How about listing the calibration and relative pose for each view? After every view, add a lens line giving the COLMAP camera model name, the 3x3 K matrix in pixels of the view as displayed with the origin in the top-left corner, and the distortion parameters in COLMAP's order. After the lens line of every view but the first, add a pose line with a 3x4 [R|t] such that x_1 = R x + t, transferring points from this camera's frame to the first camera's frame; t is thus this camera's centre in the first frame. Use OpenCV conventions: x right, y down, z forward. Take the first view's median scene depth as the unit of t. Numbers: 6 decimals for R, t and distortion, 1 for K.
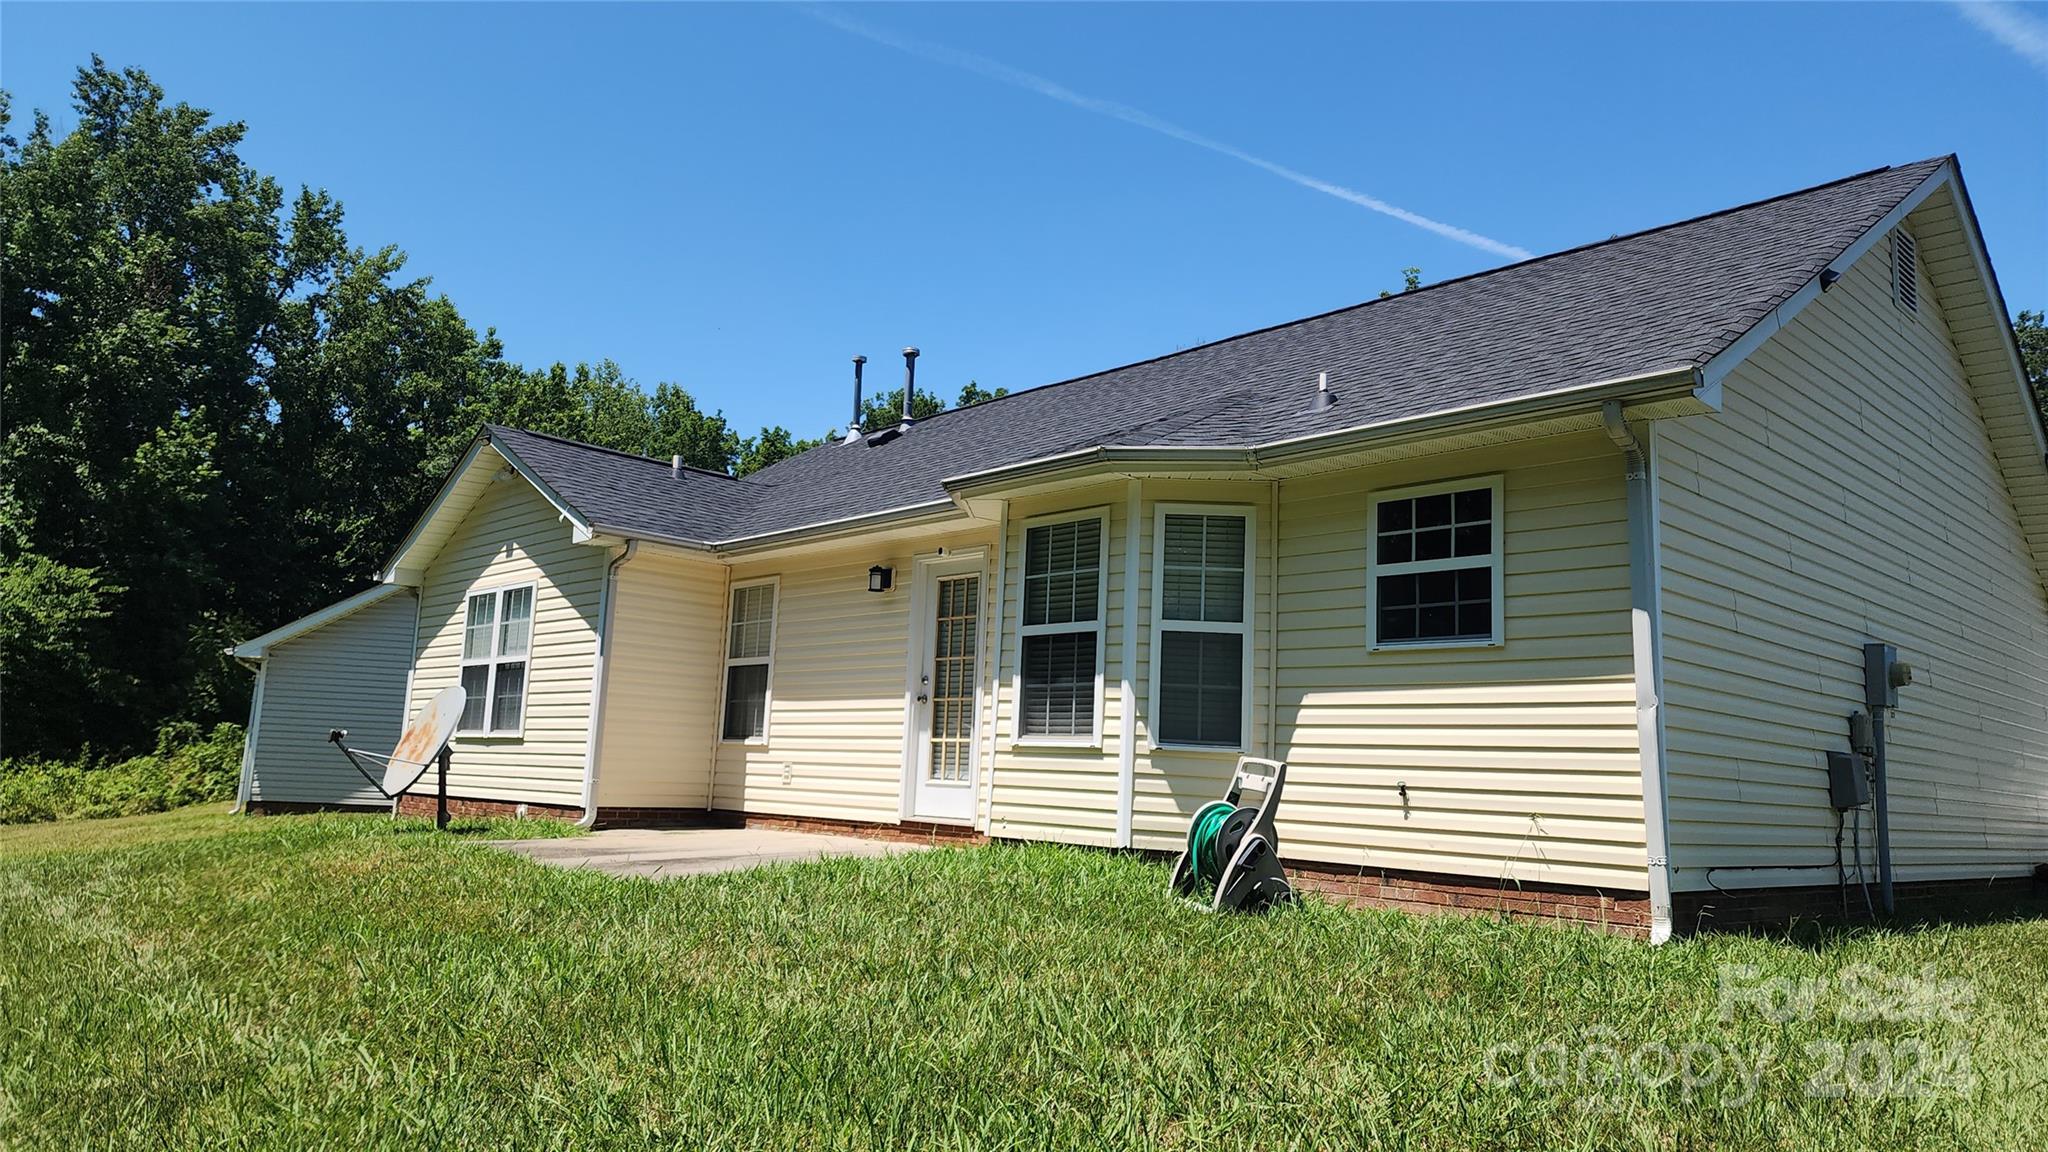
lens RADIAL K [[1346.4, 0, 1024.9], [0, 1346.4, 583.6], [0, 0, 1]] dist [0.112761, 0.000219]
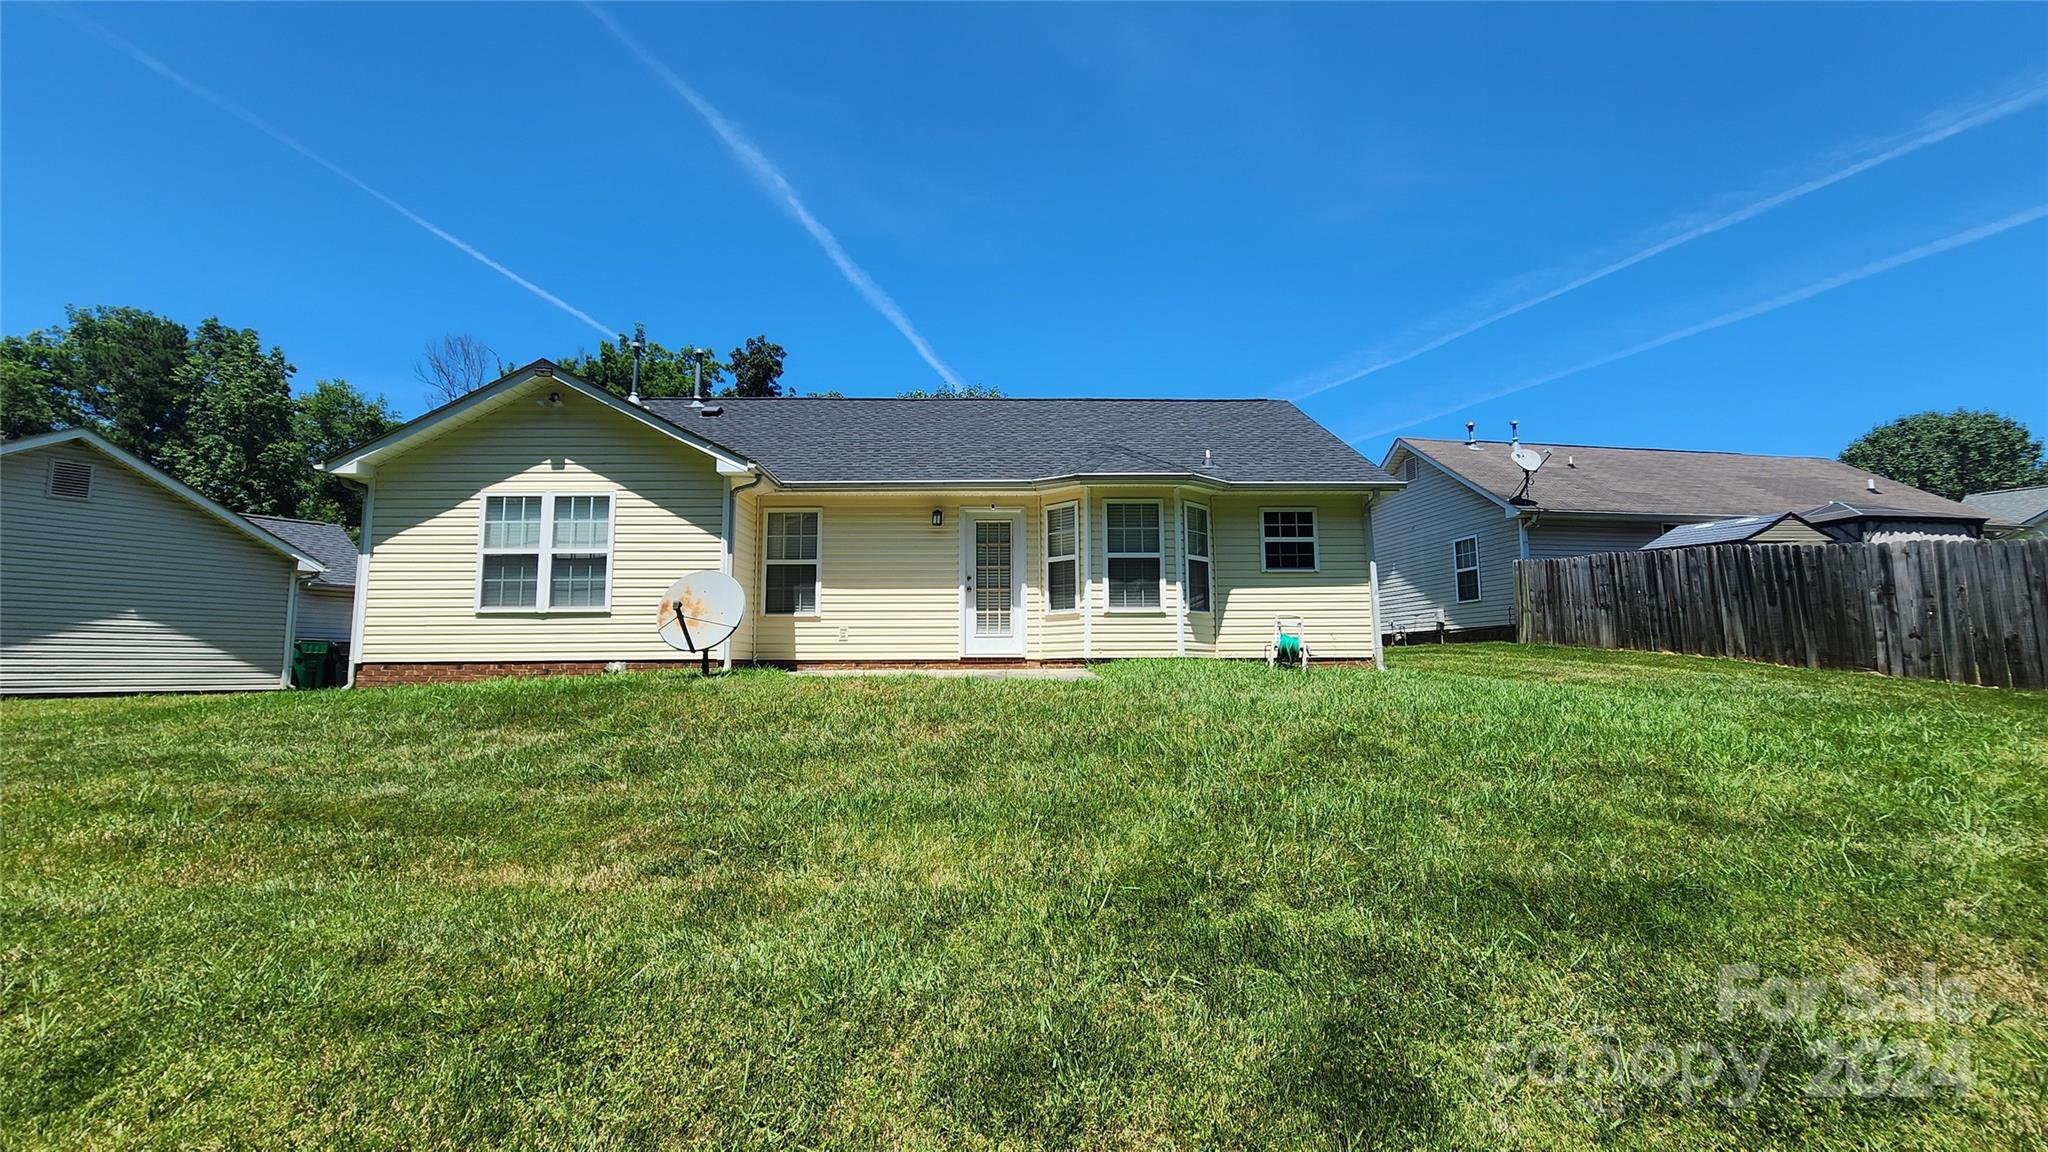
lens RADIAL K [[903.3, 0, 882.1], [0, 903.3, 565.1], [0, 0, 1]] dist [-0.000696, 0.000131]
pose [[0.678336, 0.040367, 0.733642, -1.216858], [-0.072384, 0.997304, 0.012052, 0.058035], [-0.731178, -0.061279, 0.679429, 0.338037]]
